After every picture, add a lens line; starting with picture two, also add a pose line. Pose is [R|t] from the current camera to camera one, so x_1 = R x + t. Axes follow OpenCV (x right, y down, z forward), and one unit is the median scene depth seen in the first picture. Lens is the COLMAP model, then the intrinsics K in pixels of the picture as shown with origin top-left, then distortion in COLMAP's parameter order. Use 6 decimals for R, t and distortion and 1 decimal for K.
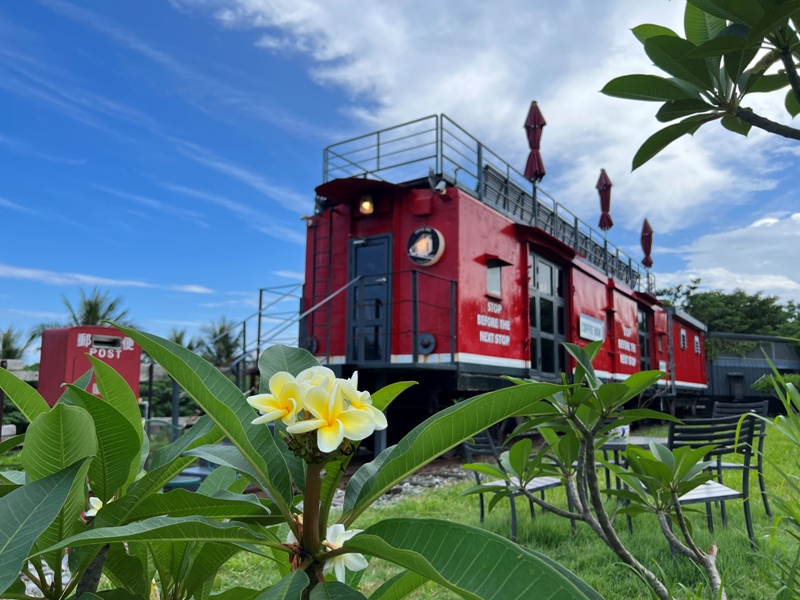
lens RADIAL K [[596.4, 0, 400.0], [0, 596.4, 300.0], [0, 0, 1]] dist [0.081466, -0.107412]
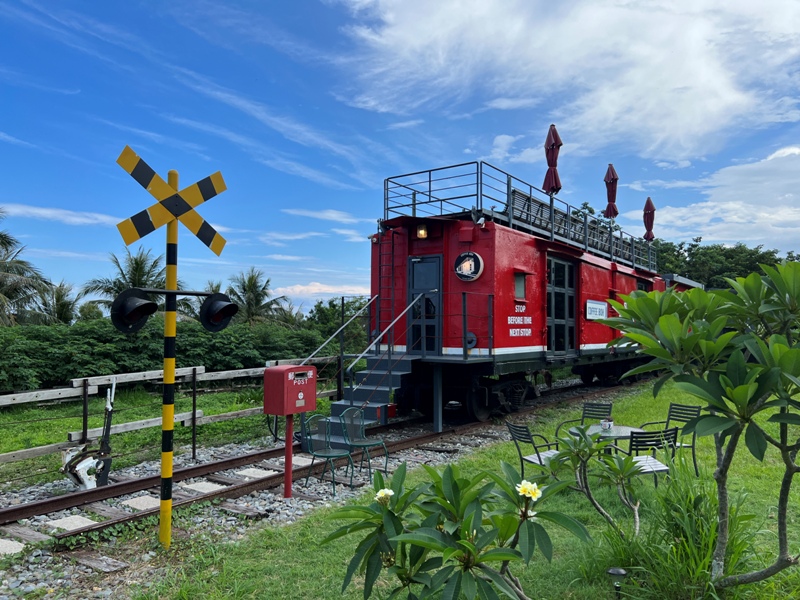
lens RADIAL K [[584.1, 0, 400.0], [0, 584.1, 300.0], [0, 0, 1]] dist [0.114667, -0.186772]
pose [[0.999808, -0.005810, -0.018697, -0.076299], [0.007700, 0.994684, 0.102686, -0.133161], [0.018001, -0.102811, 0.994538, -0.263960]]
